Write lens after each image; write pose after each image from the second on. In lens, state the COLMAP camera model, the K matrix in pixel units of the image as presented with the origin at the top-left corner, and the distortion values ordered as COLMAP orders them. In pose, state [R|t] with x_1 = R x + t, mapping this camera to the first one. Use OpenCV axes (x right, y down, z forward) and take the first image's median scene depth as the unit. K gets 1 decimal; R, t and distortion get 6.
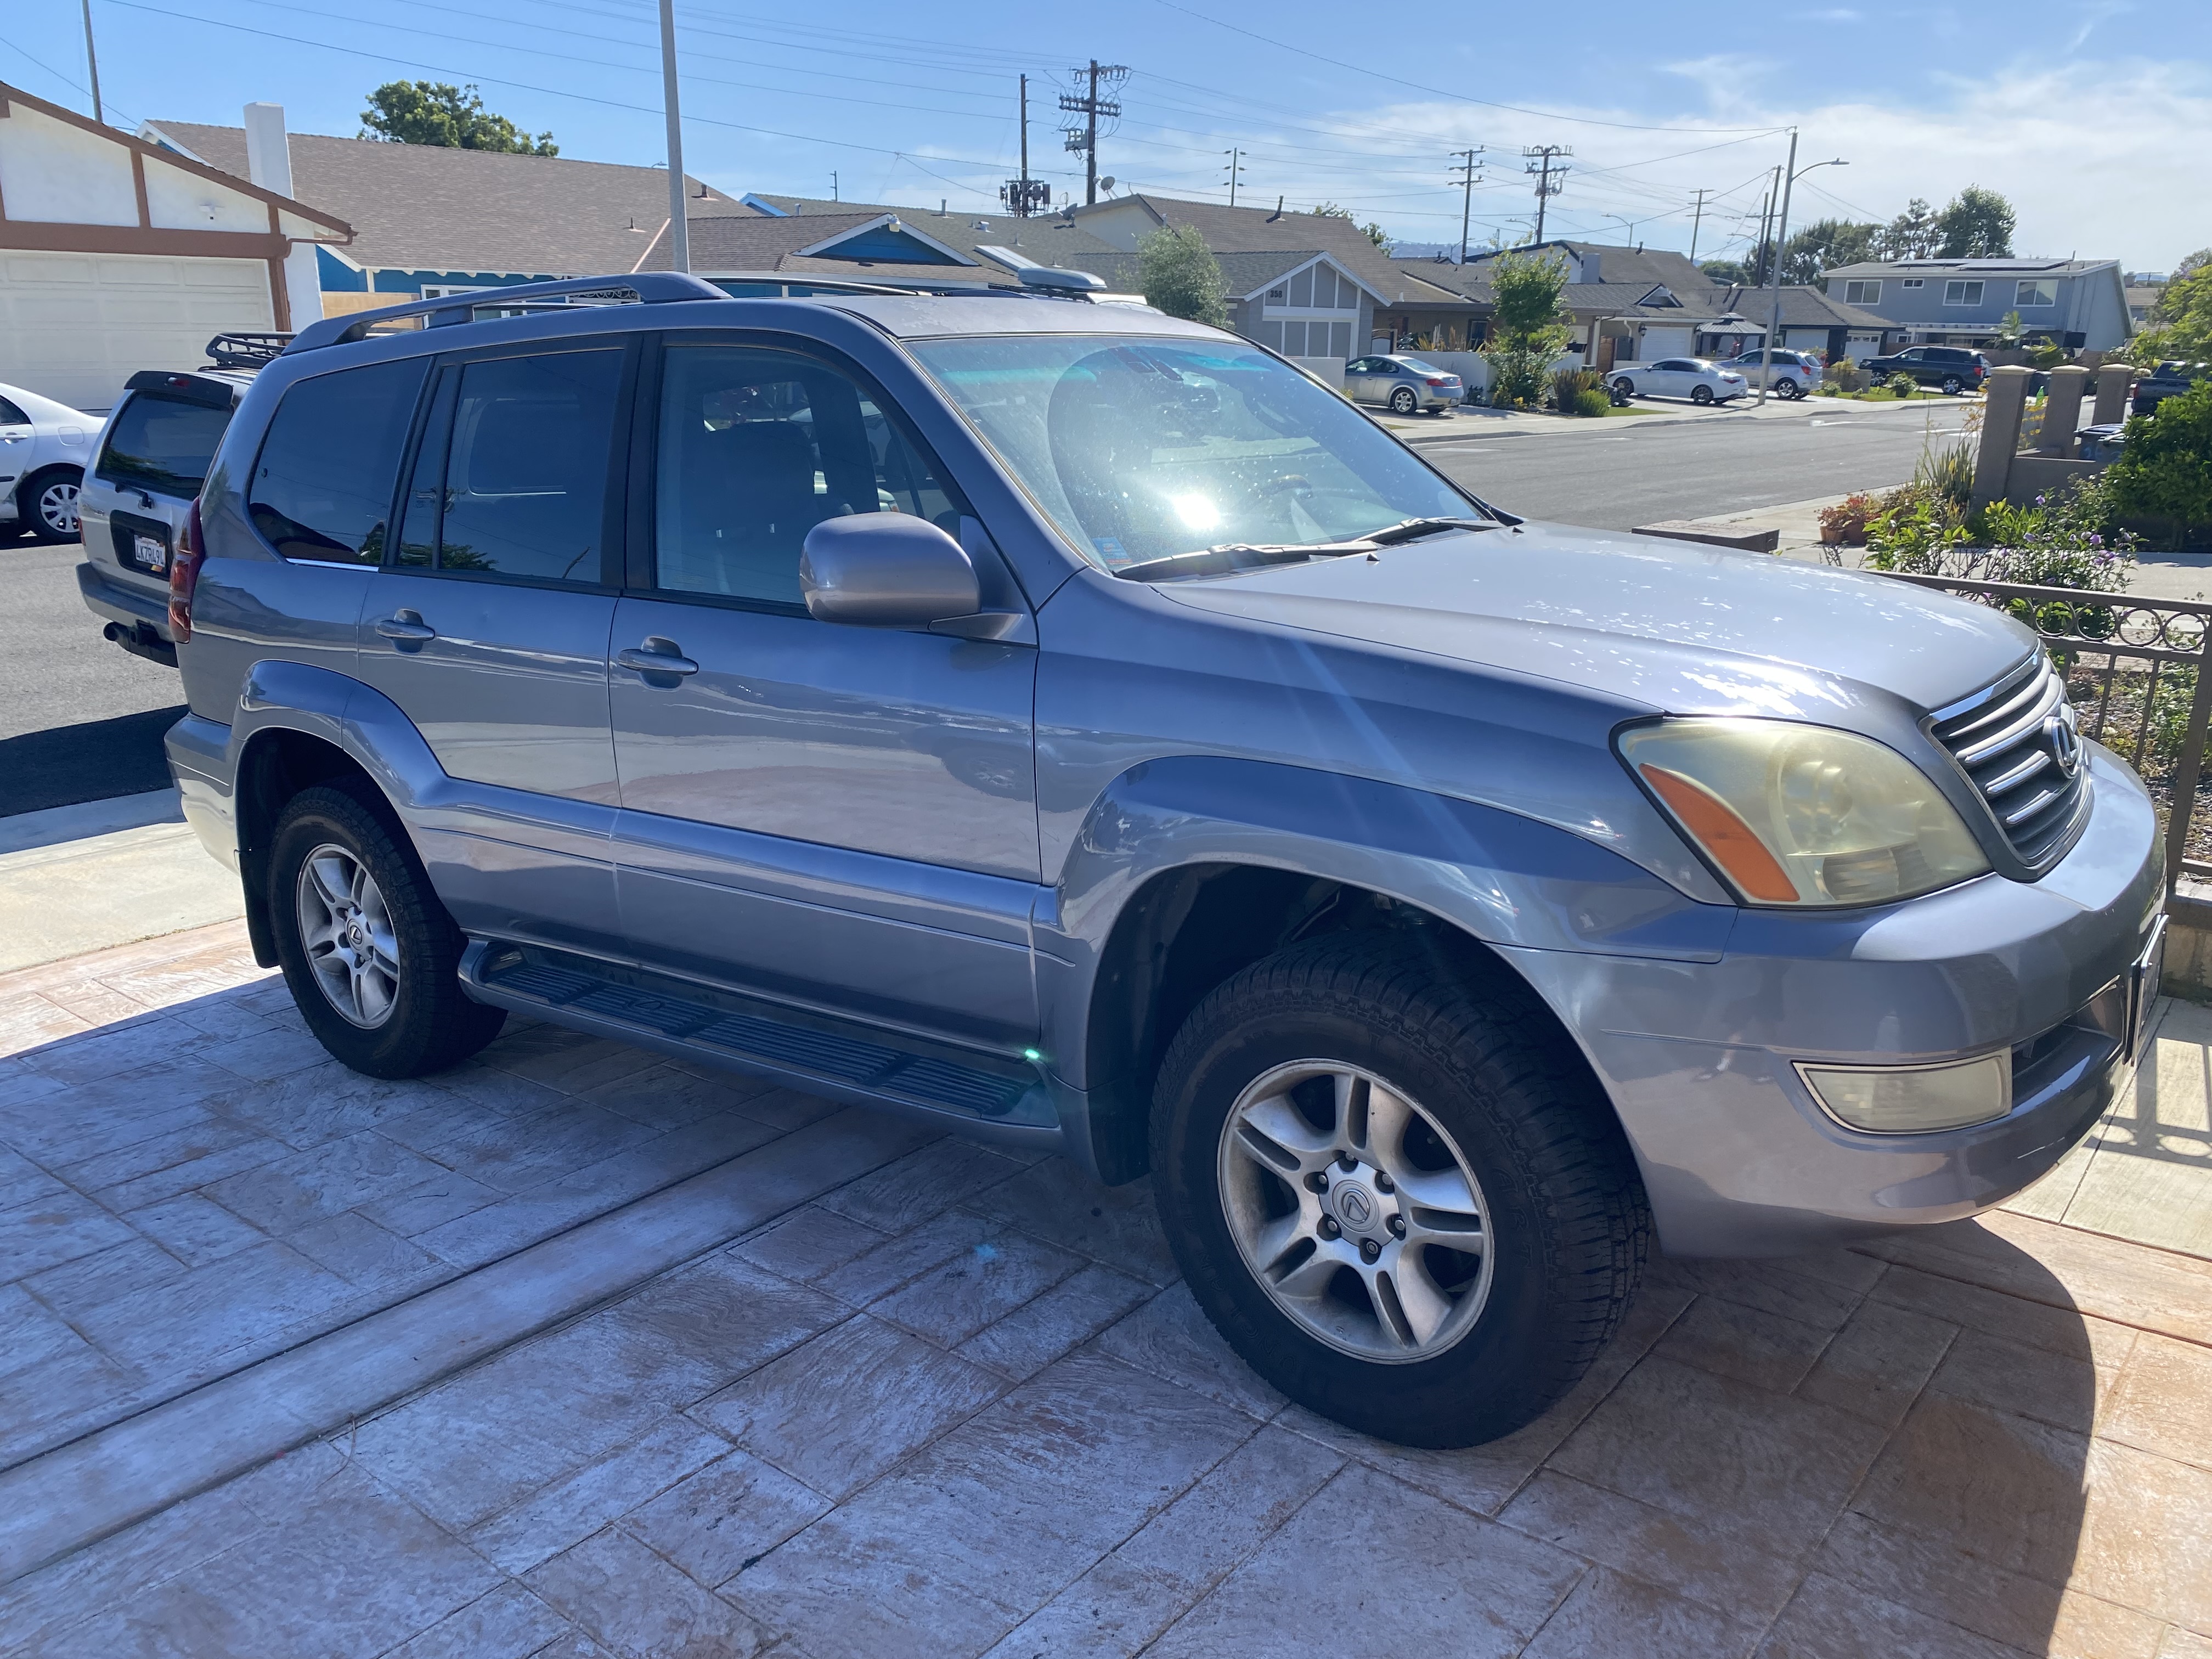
lens RADIAL K [[1688.9, 0, 1143.5], [0, 1688.9, 830.4], [0, 0, 1]] dist [0.024518, -0.008241]
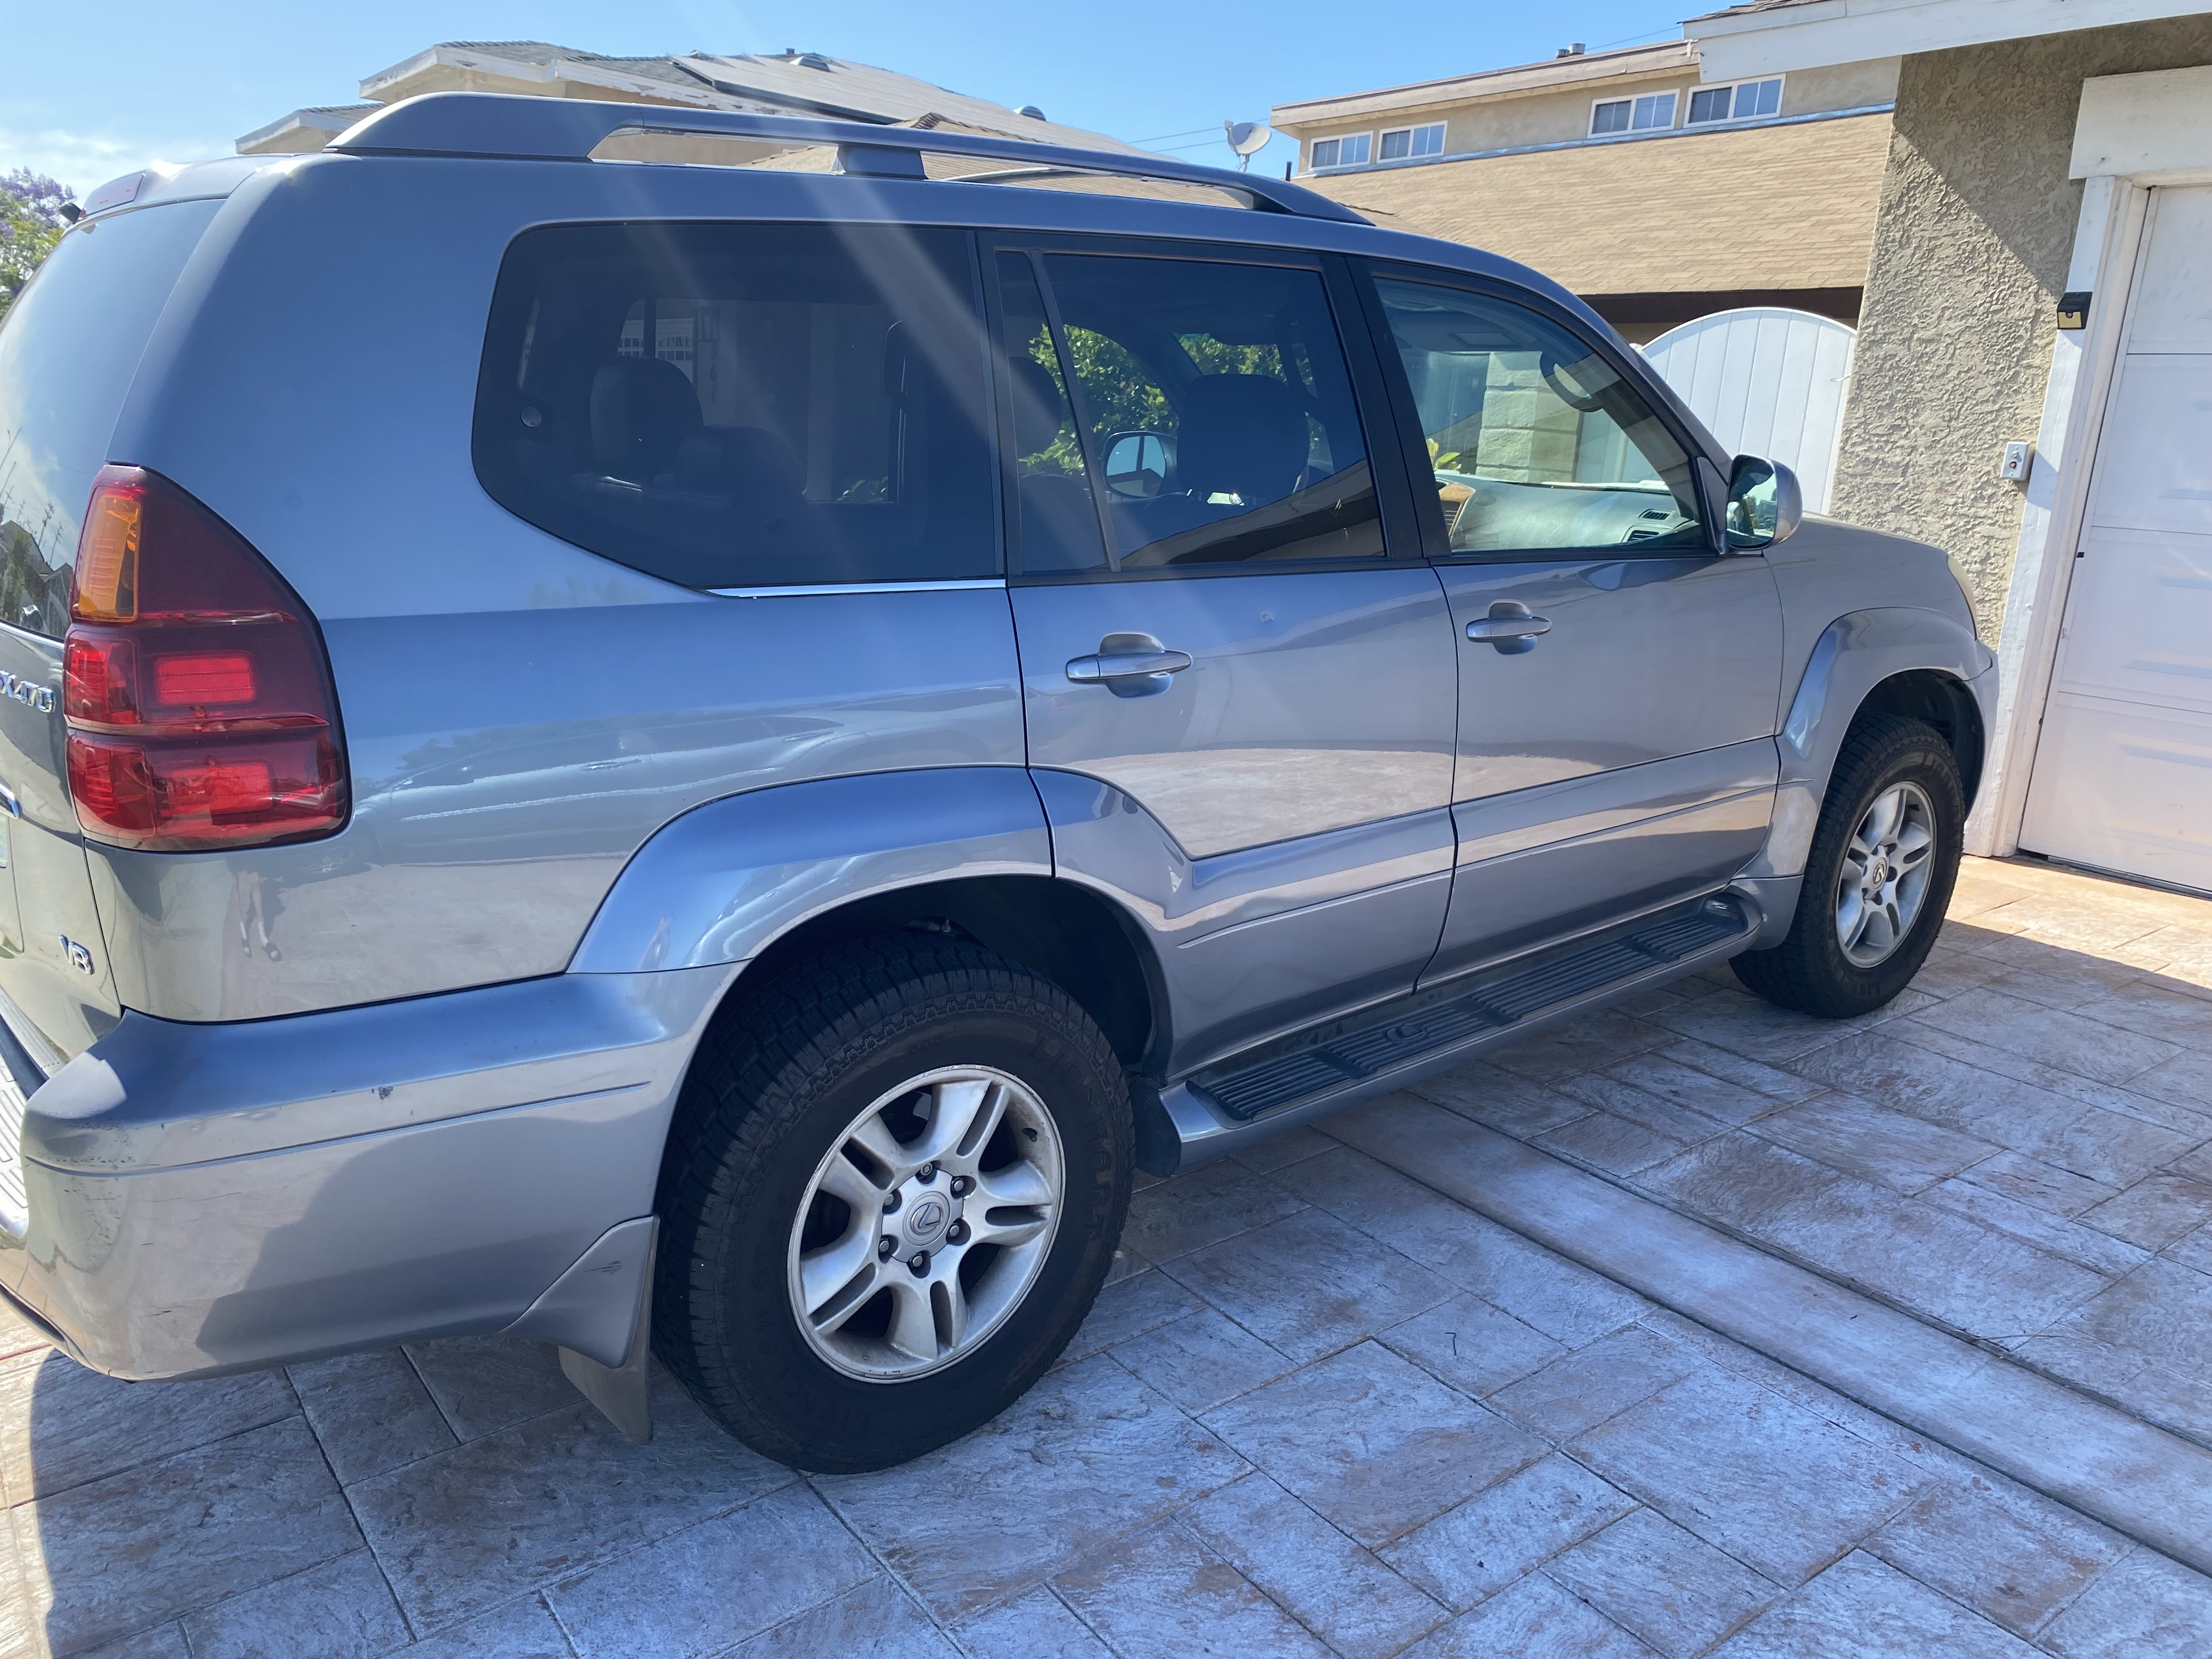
lens RADIAL K [[1688.9, 0, 1143.5], [0, 1688.9, 830.4], [0, 0, 1]] dist [0.024518, -0.008241]
pose [[0.213124, -0.208266, 0.954570, -1.354951], [0.205704, 0.964682, 0.164545, -0.201927], [-0.955125, 0.161290, 0.248437, 1.069674]]
